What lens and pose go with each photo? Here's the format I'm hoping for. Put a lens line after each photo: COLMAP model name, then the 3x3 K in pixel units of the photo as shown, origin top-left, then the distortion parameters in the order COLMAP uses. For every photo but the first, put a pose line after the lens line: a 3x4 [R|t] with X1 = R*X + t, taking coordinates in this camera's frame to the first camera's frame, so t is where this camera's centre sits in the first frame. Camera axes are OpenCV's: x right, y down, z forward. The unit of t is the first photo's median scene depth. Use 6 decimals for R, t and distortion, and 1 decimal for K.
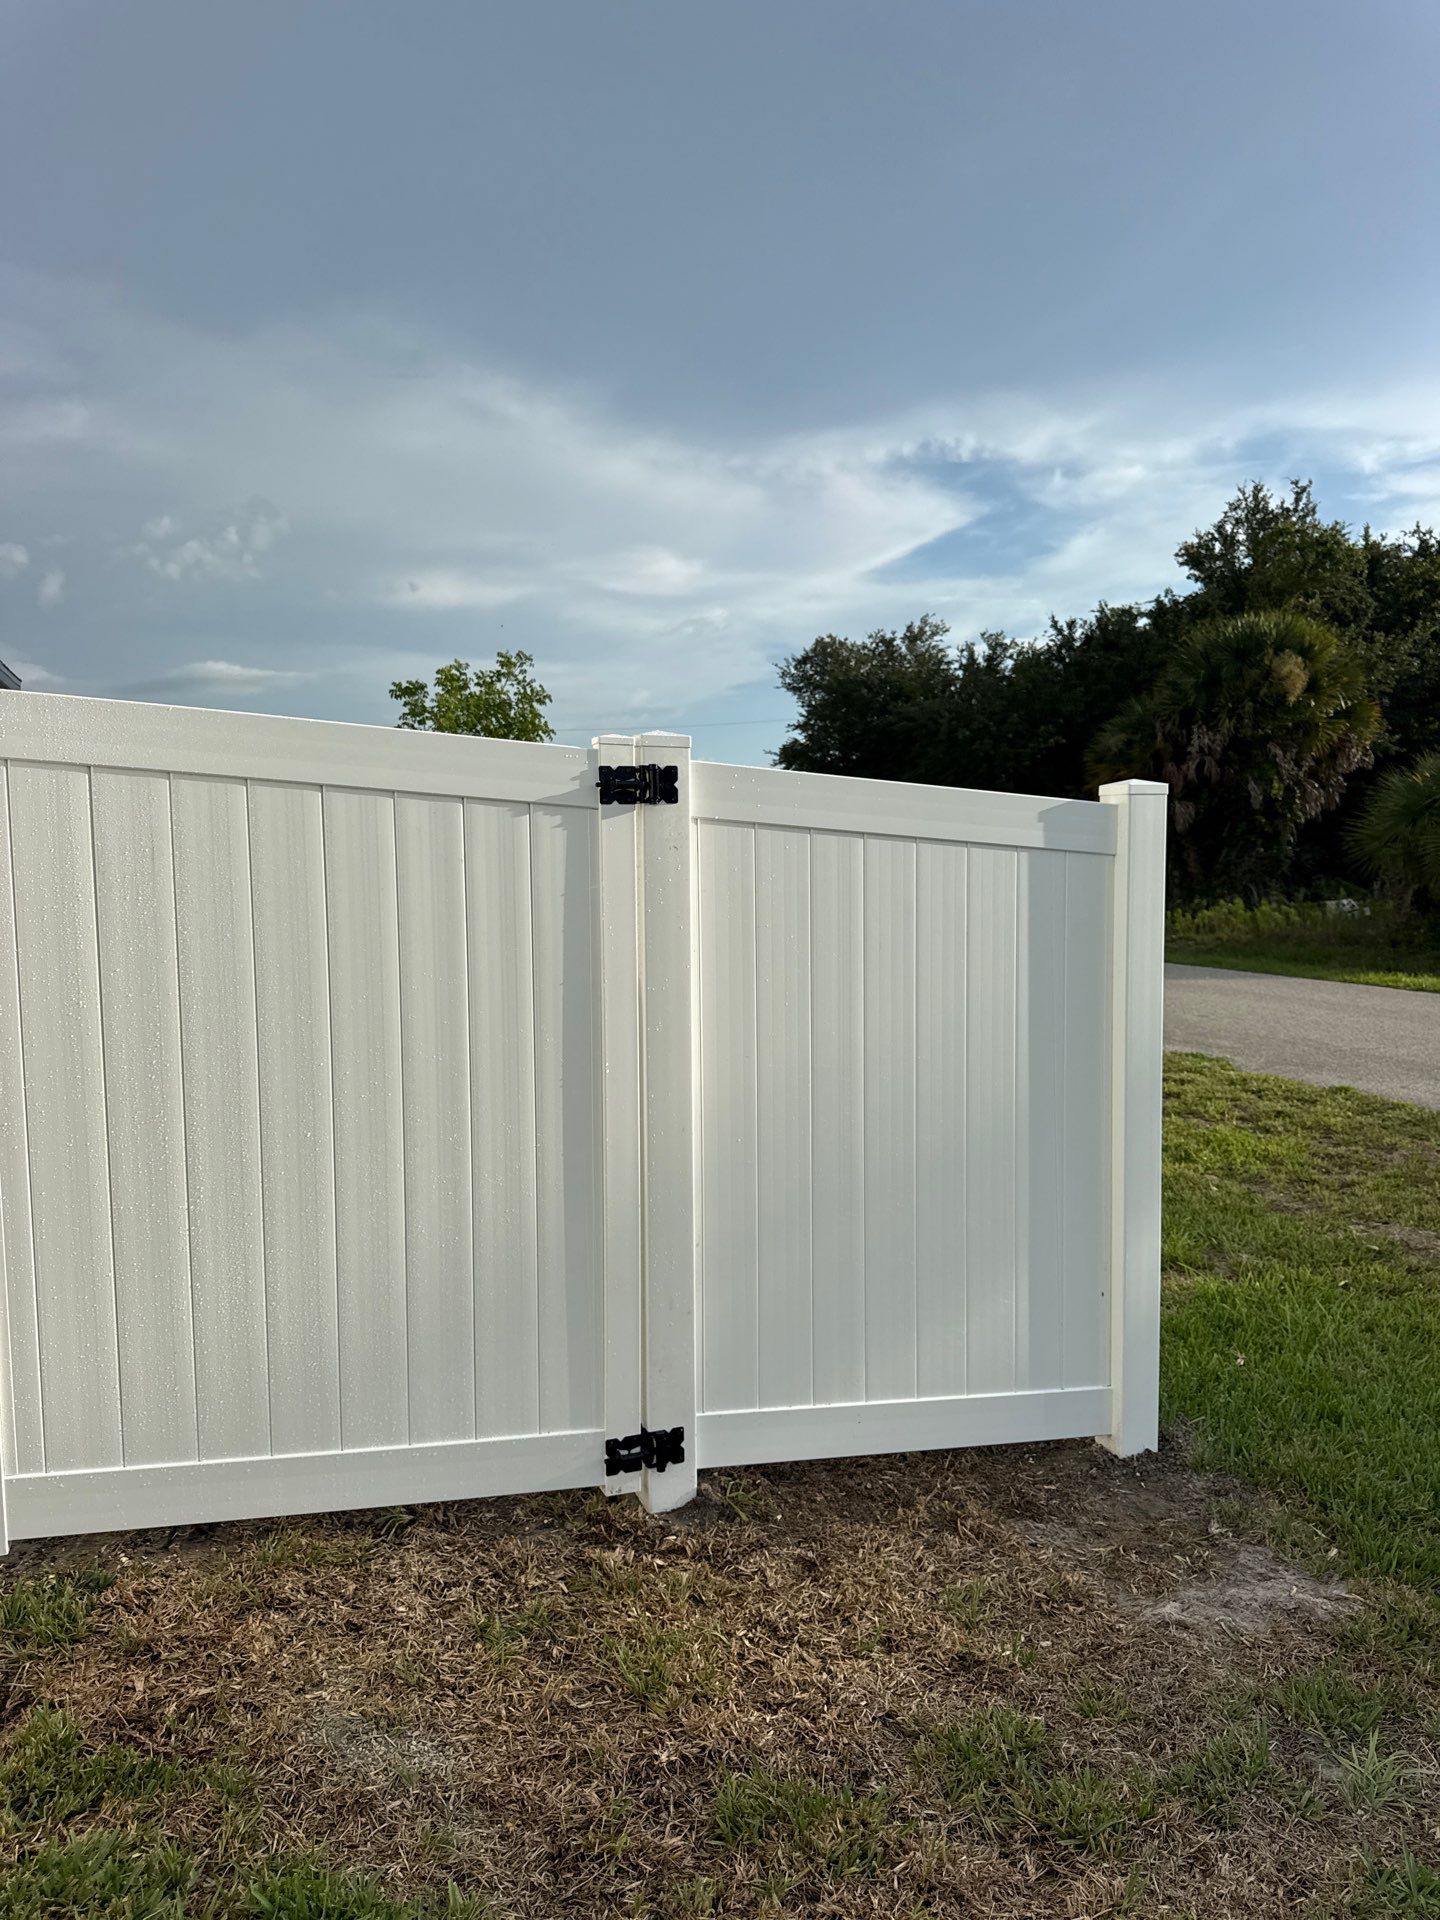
lens RADIAL K [[1350.5, 0, 720.0], [0, 1350.5, 960.0], [0, 0, 1]] dist [0.037426, -0.082198]
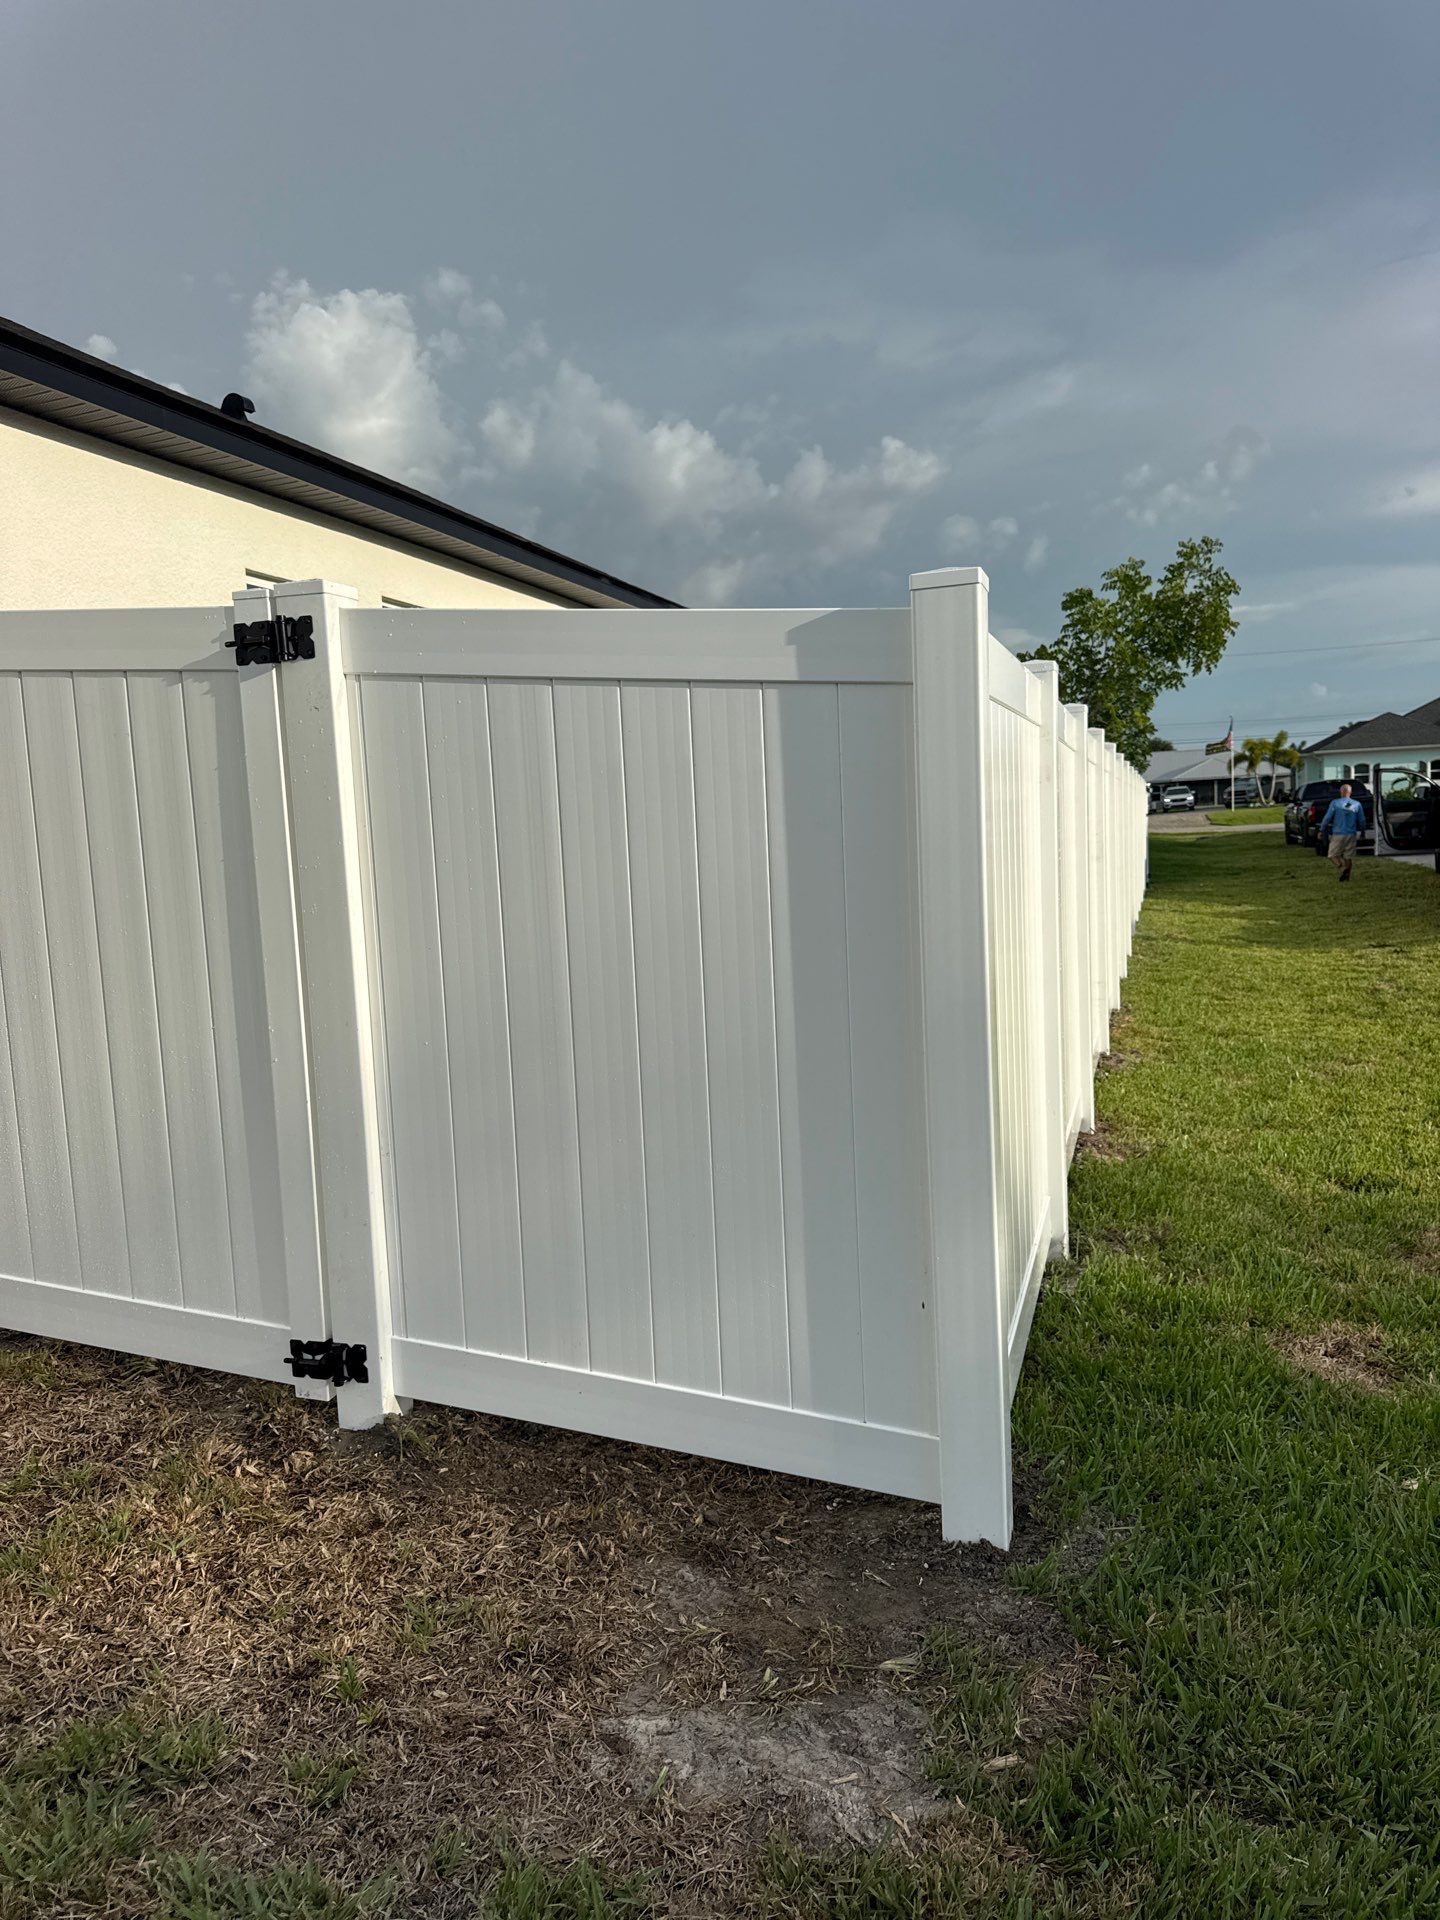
lens RADIAL K [[1350.5, 0, 720.0], [0, 1350.5, 960.0], [0, 0, 1]] dist [0.037426, -0.082198]
pose [[0.786157, 0.039818, -0.616743, 0.728654], [-0.011851, 0.998710, 0.049372, 0.036530], [0.617913, -0.031505, 0.785615, 0.442545]]
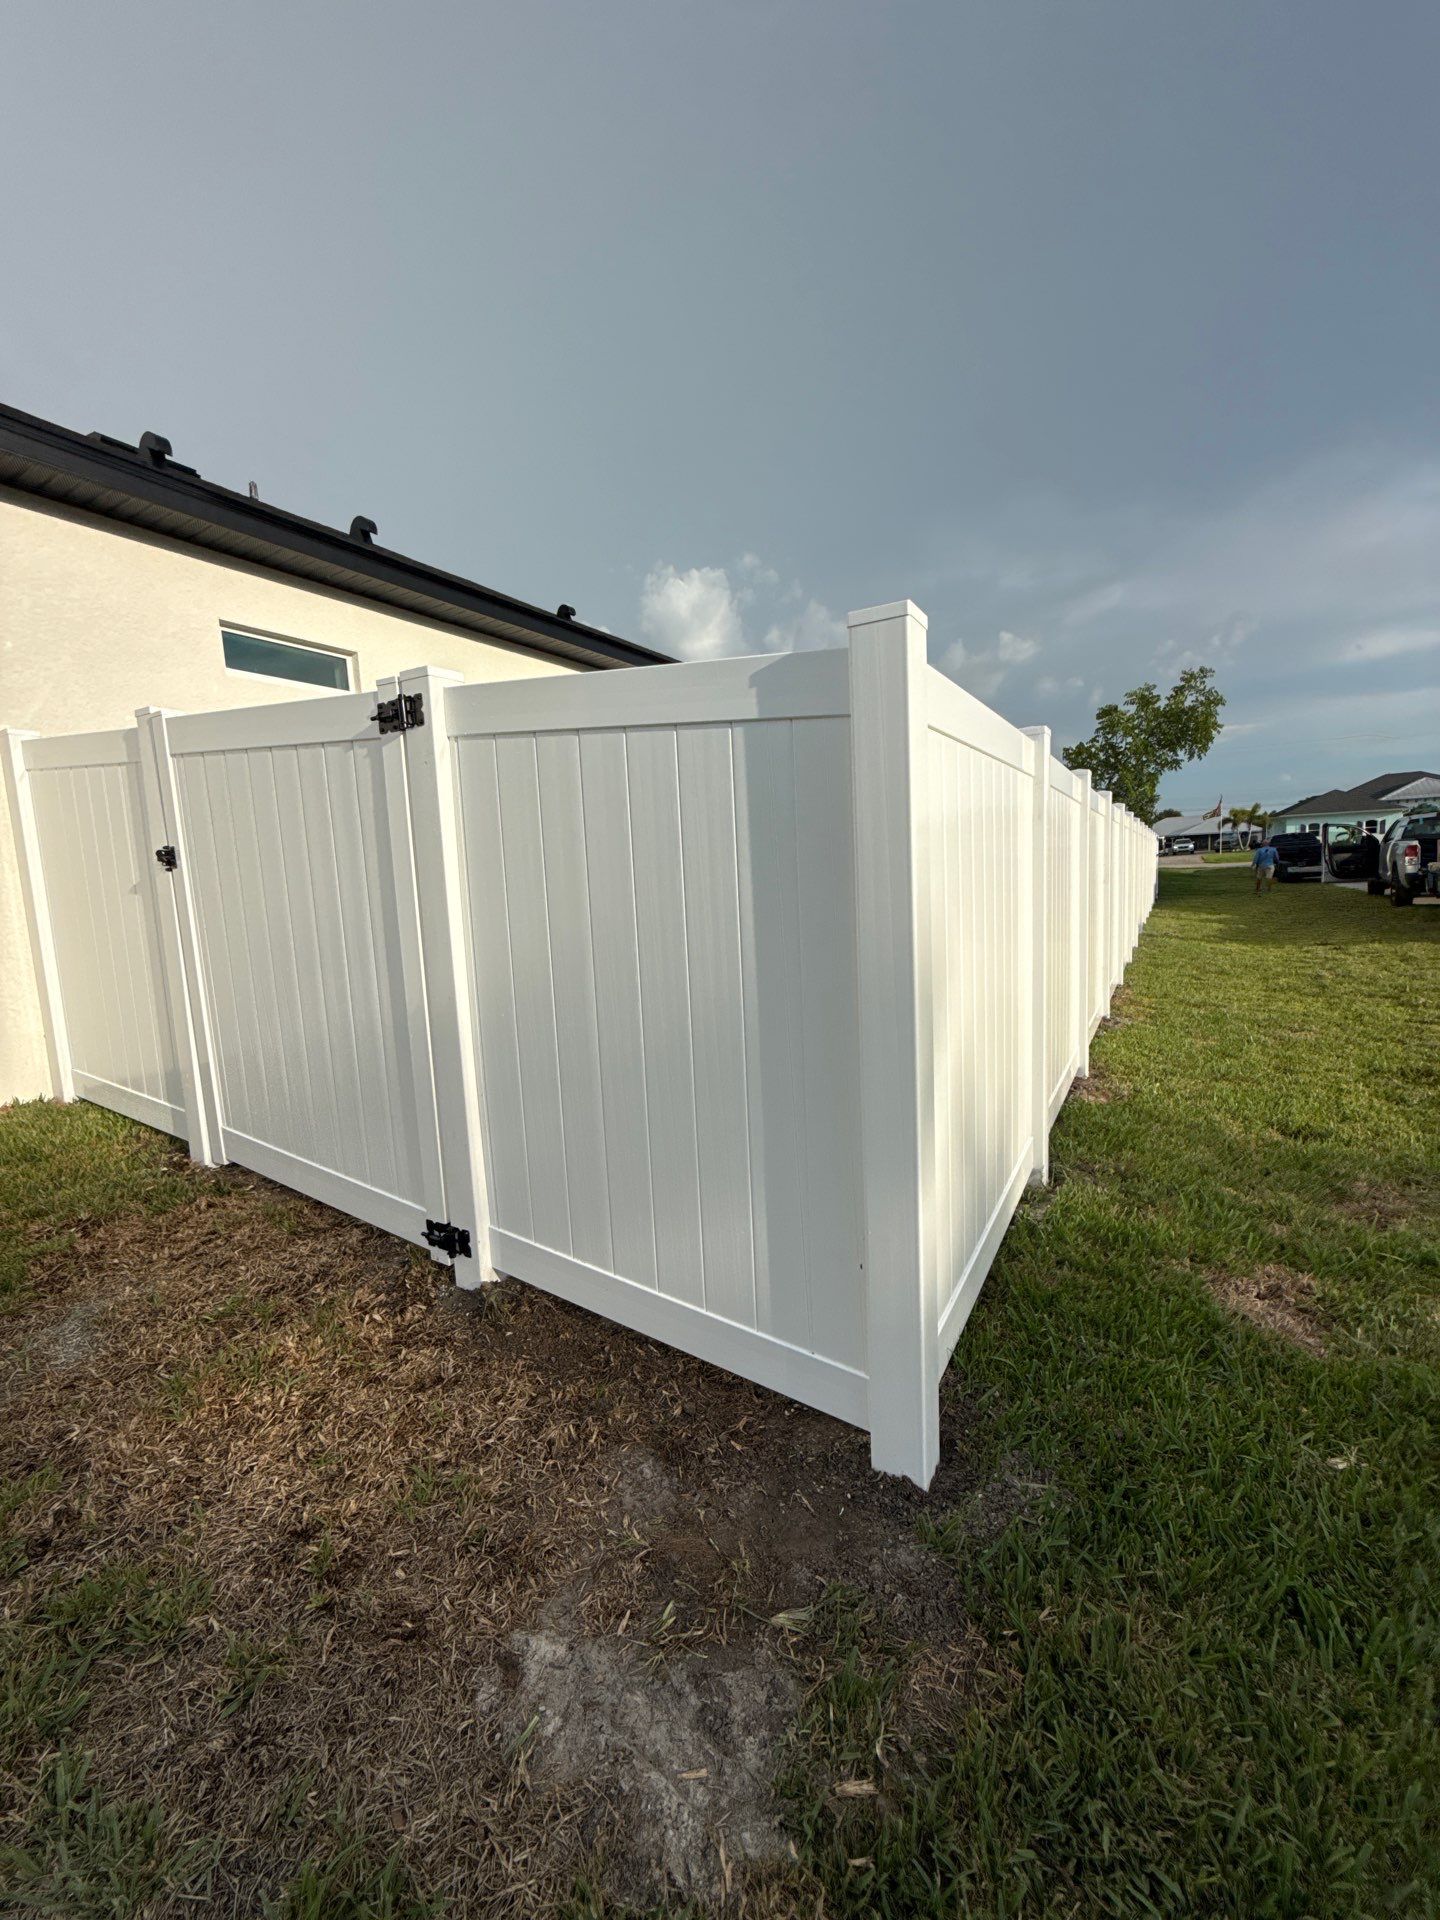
lens RADIAL K [[764.3, 0, 720.0], [0, 764.3, 960.0], [0, 0, 1]] dist [0.000667, -0.003953]
pose [[0.635553, 0.076313, -0.768276, 0.659019], [-0.022782, 0.996523, 0.080138, 0.031178], [0.771721, -0.033430, 0.635082, 0.749280]]
